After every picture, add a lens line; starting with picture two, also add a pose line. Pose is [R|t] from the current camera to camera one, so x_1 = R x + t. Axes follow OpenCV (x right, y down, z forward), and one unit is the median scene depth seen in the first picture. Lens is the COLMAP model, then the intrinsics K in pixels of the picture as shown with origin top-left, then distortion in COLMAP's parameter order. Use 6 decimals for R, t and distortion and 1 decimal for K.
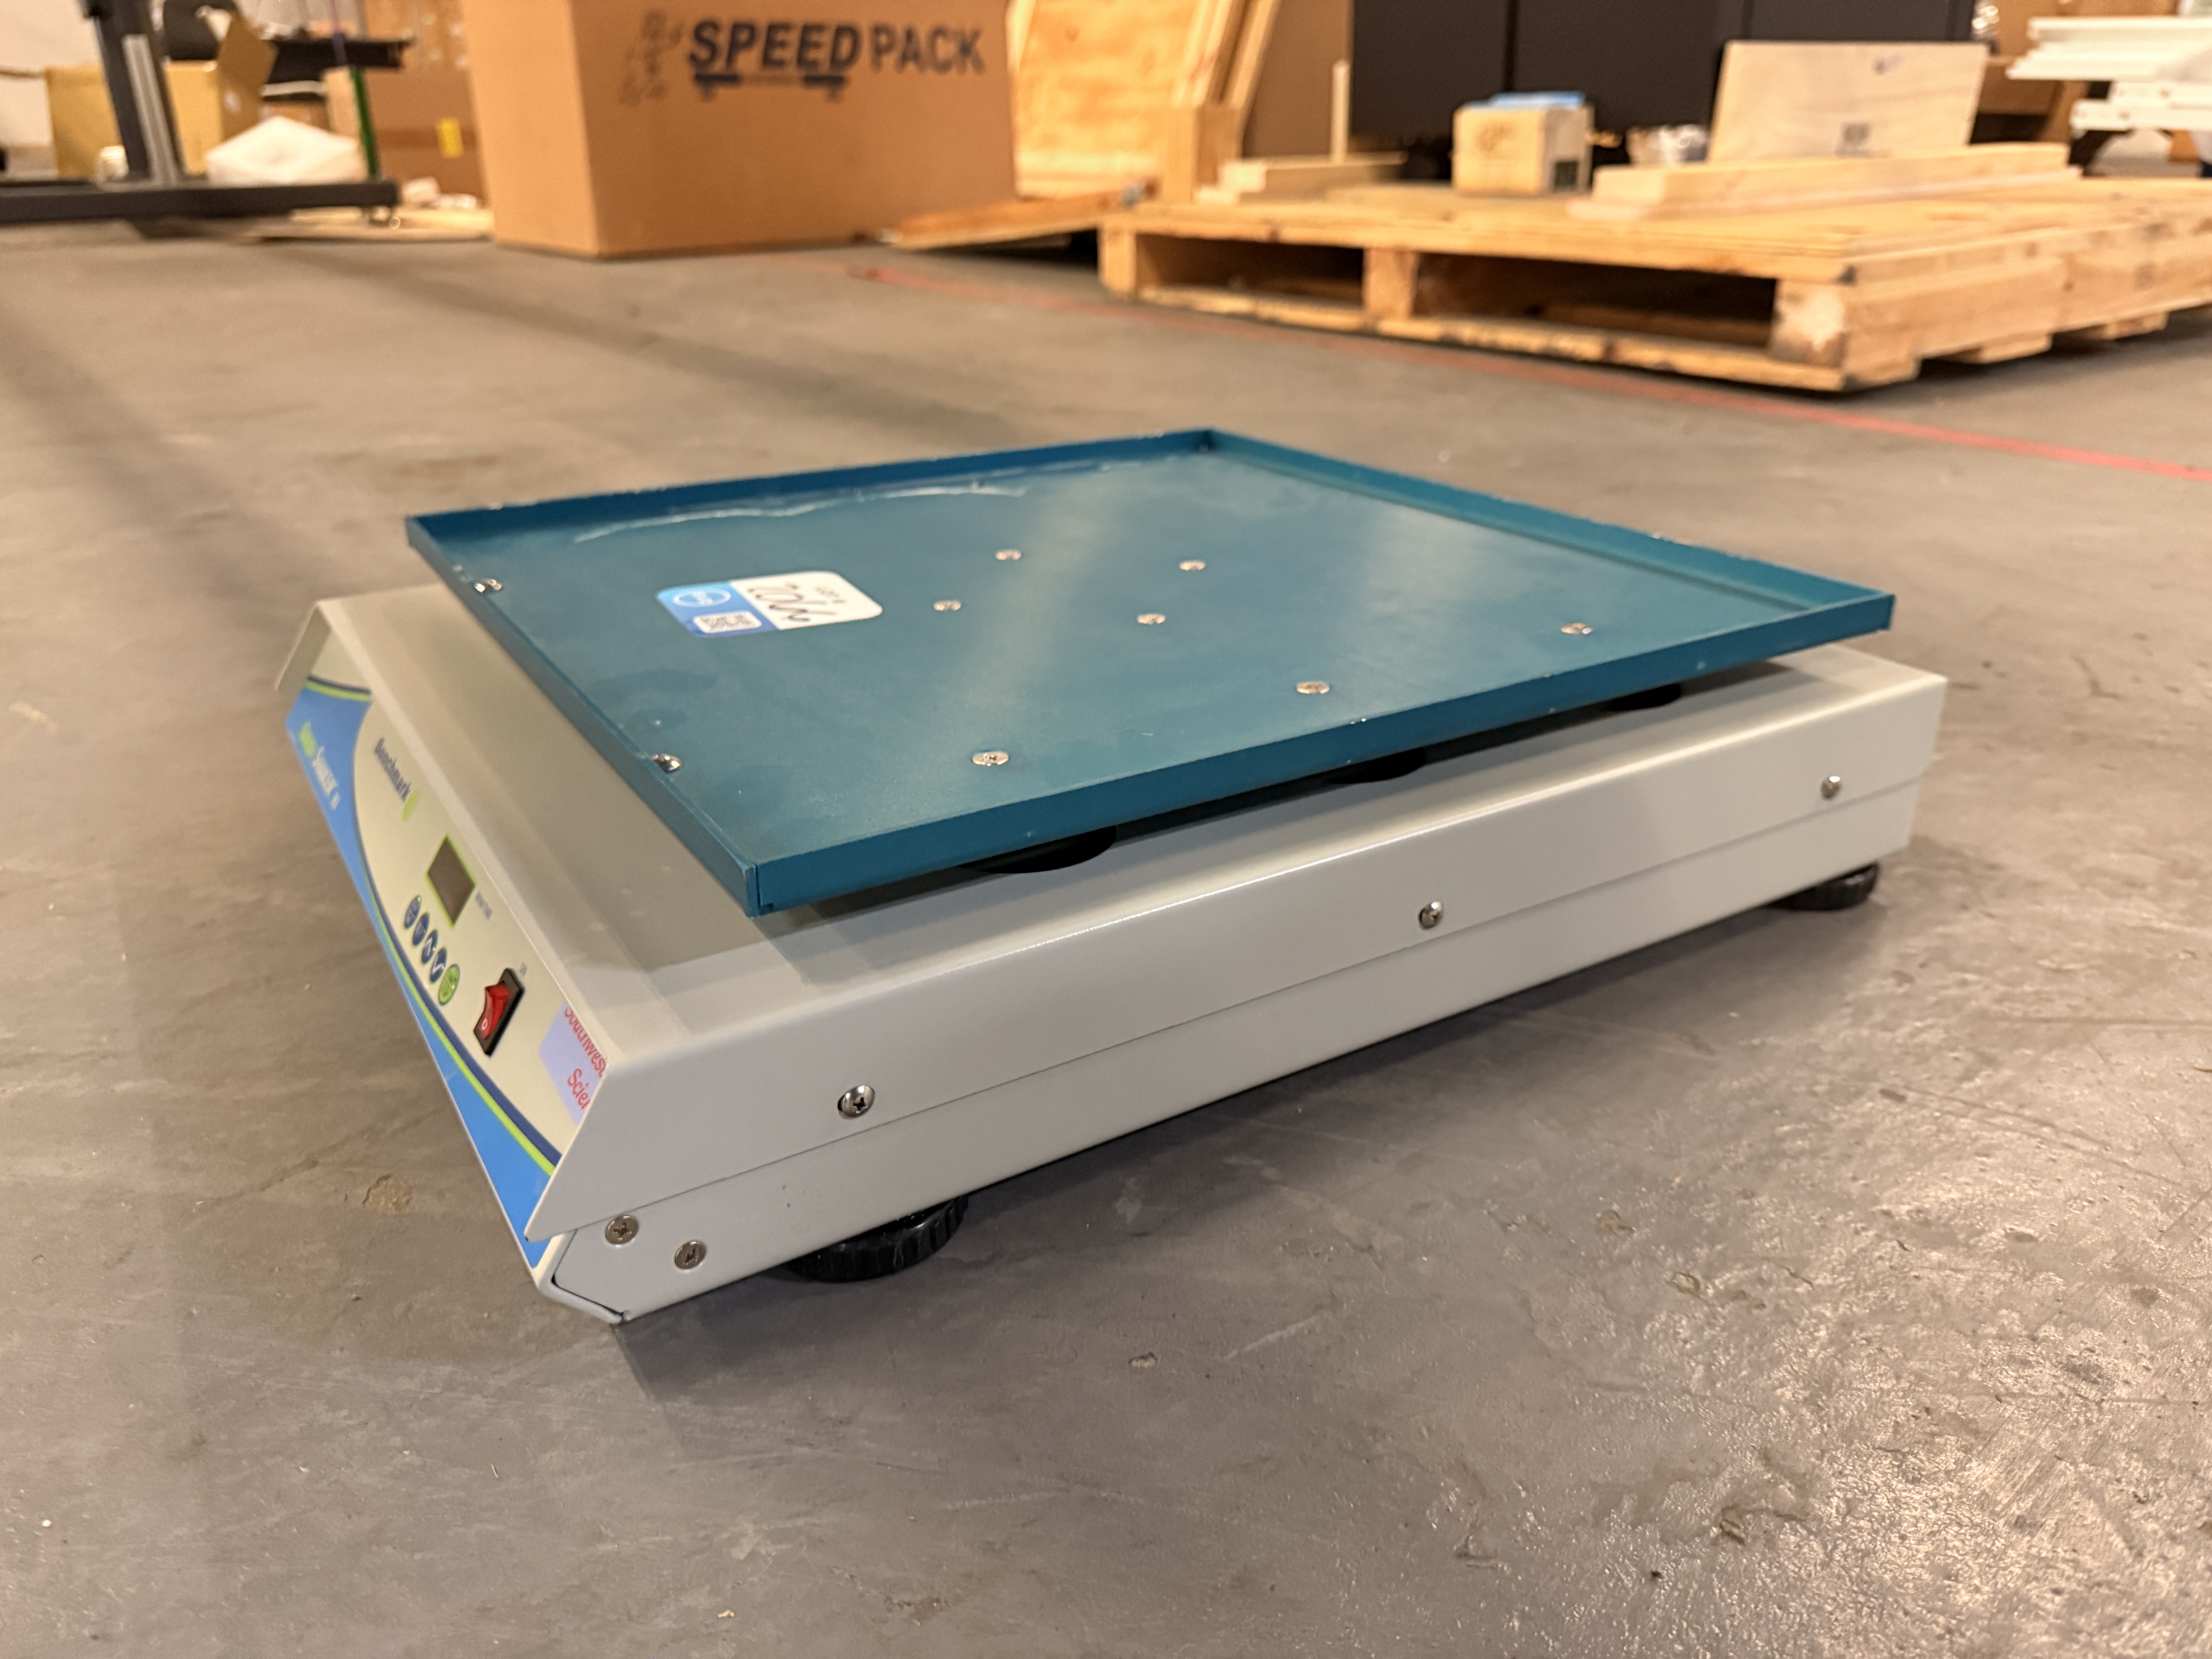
lens RADIAL K [[1547.3, 0, 1166.1], [0, 1547.3, 858.3], [0, 0, 1]] dist [0.074077, -0.094555]
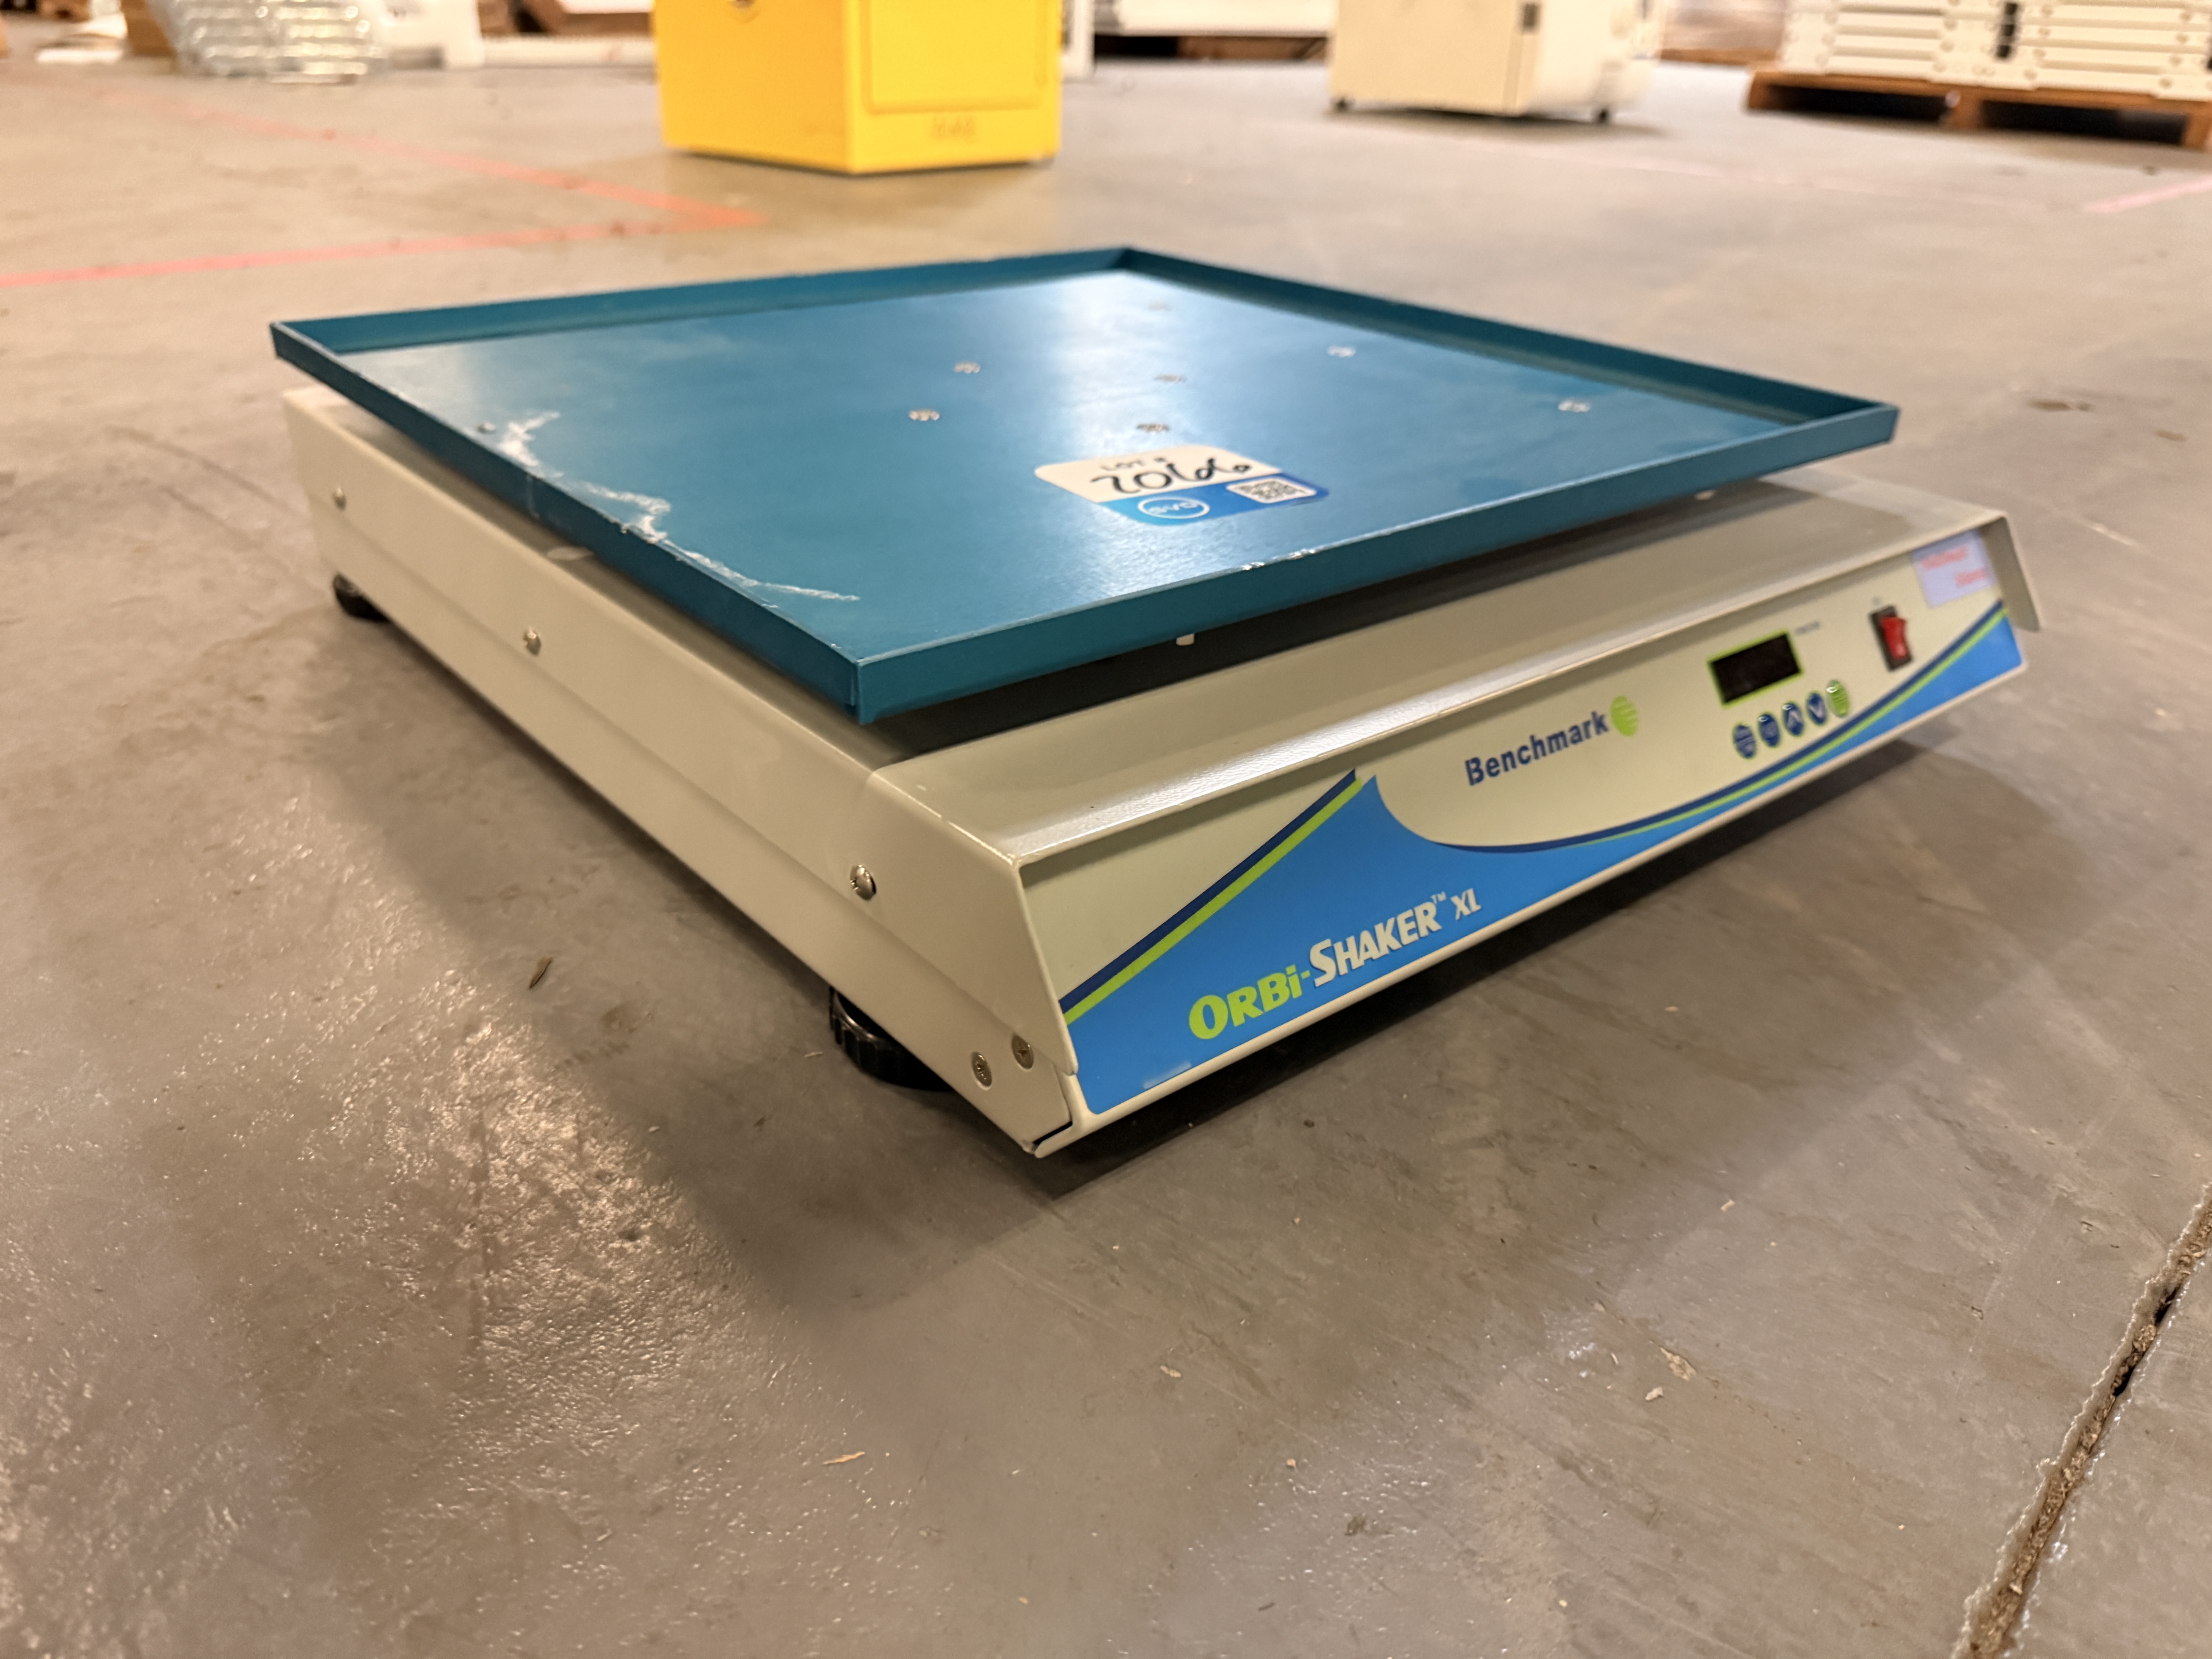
lens RADIAL K [[1598.7, 0, 890.6], [0, 1598.7, 727.7], [0, 0, 1]] dist [0.005129, -0.069629]
pose [[-0.013741, -0.432952, 0.901312, -0.343821], [0.421789, 0.814765, 0.397809, -0.147061], [-0.906590, 0.385630, 0.171419, 0.334017]]
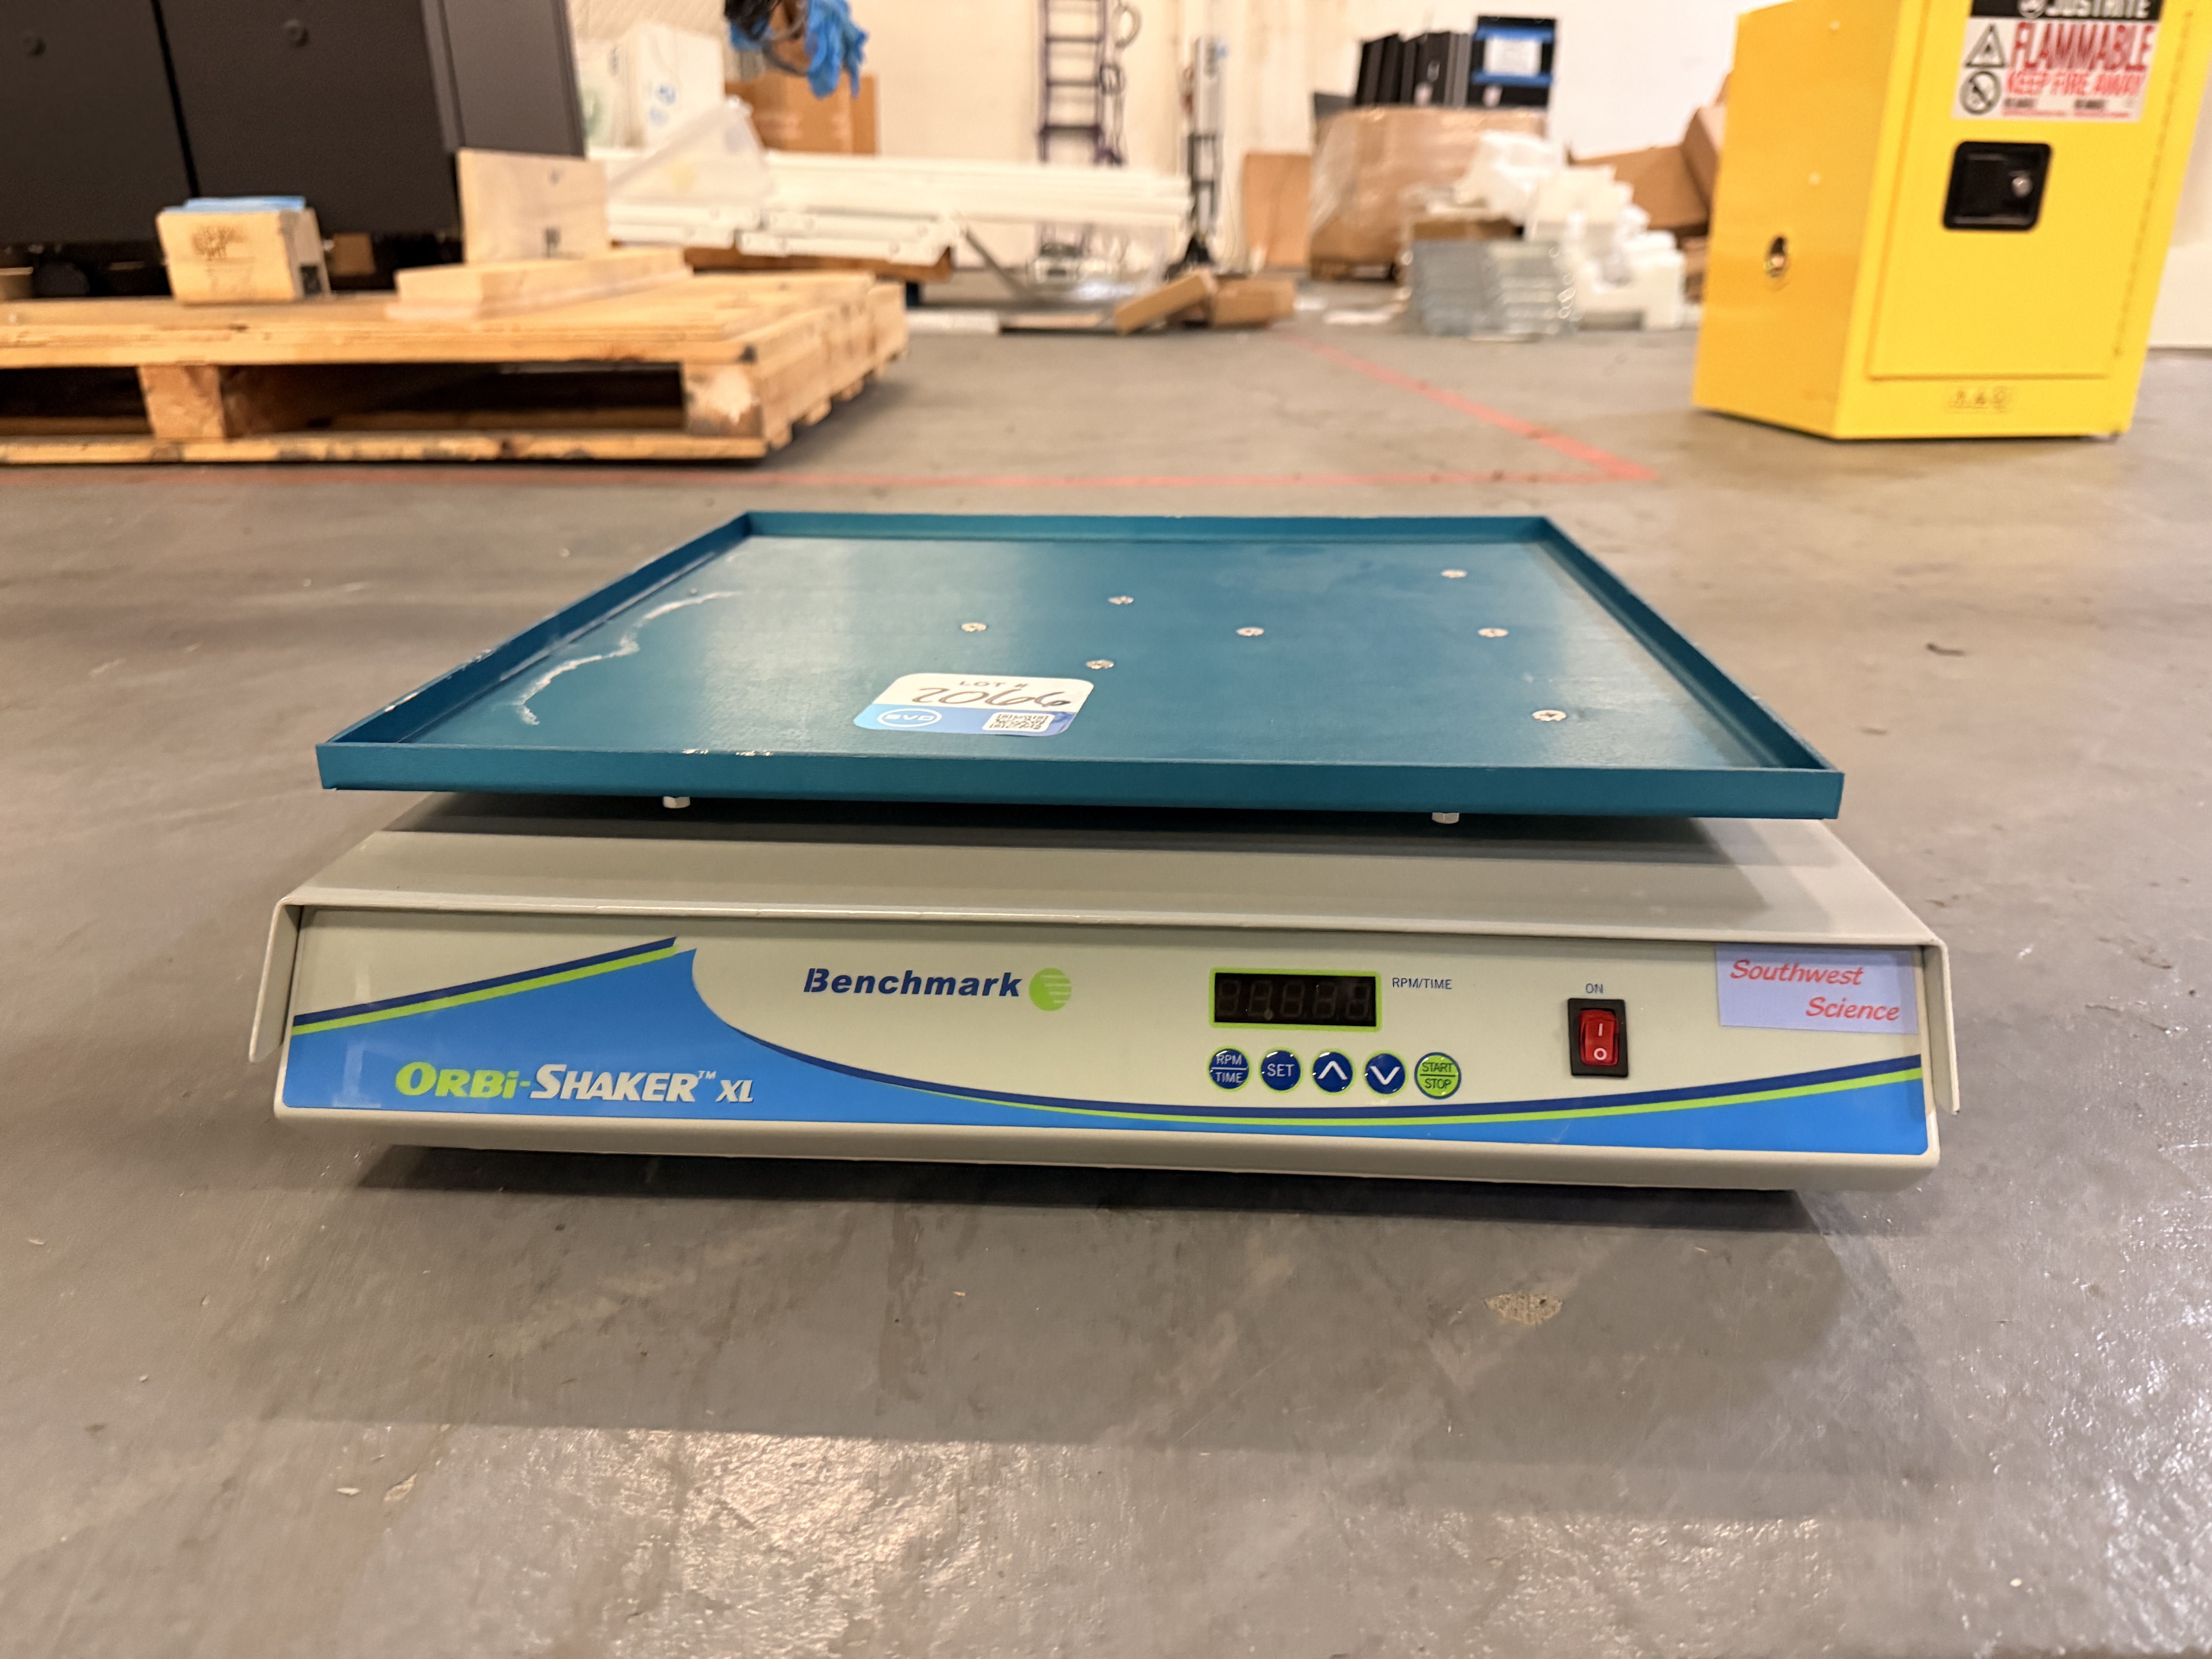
lens RADIAL K [[1595.3, 0, 1095.3], [0, 1595.3, 839.5], [0, 0, 1]] dist [0.016348, -0.027790]
pose [[0.609424, -0.285336, 0.739720, -0.287731], [0.345107, 0.935439, 0.076512, -0.043950], [-0.713795, 0.208655, 0.668550, 0.118330]]
